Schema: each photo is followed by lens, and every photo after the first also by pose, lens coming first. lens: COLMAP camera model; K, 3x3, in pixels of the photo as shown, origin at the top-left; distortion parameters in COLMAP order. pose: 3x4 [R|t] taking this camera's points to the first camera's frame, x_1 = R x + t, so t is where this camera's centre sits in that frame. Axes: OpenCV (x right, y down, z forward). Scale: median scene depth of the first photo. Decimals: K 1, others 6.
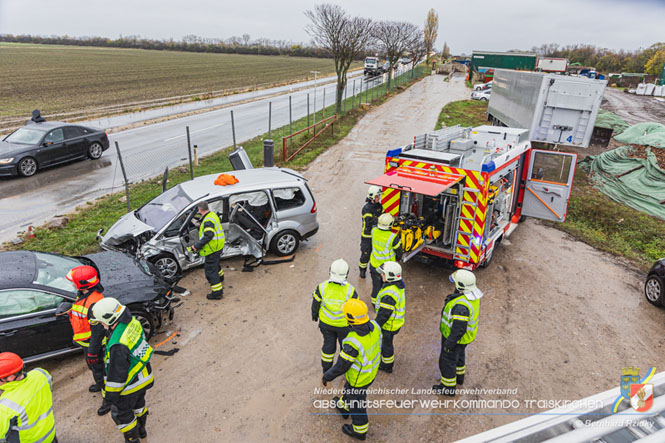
lens RADIAL K [[447.0, 0, 332.5], [0, 447.0, 221.5], [0, 0, 1]] dist [-0.004437, -0.002790]
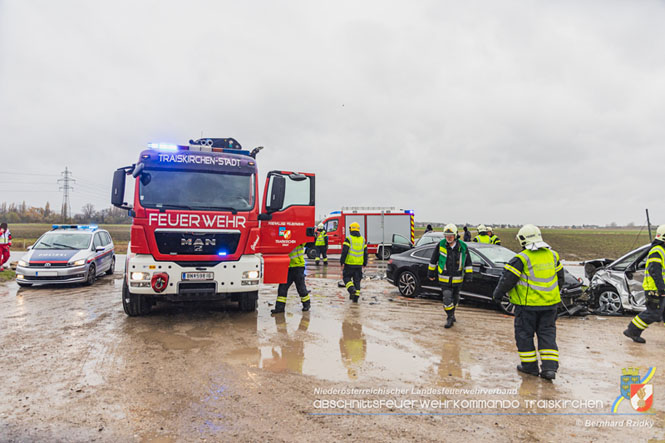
lens RADIAL K [[448.7, 0, 332.5], [0, 448.7, 221.5], [0, 0, 1]] dist [0.000849, -0.004091]
pose [[0.060974, -0.049917, -0.996890, 0.629058], [-0.364618, 0.928612, -0.068800, 0.229948], [0.929159, 0.367679, 0.038420, 0.263885]]
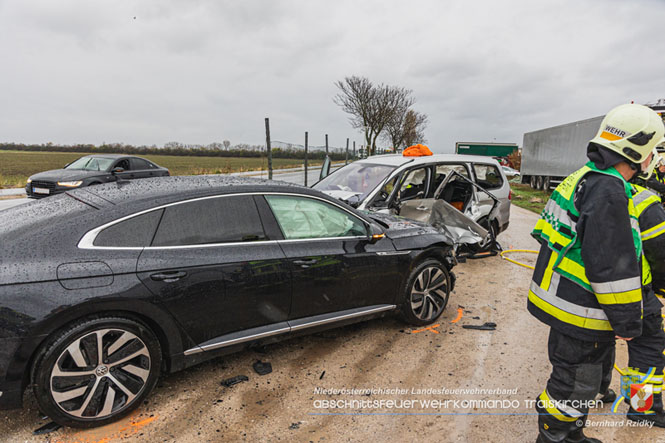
lens RADIAL K [[445.4, 0, 332.5], [0, 445.4, 221.5], [0, 0, 1]] dist [0.002684, -0.004537]
pose [[0.998292, -0.020562, 0.054692, -0.452173], [0.031938, 0.975852, -0.216085, 0.203220], [-0.048928, 0.217463, 0.974841, 0.260604]]
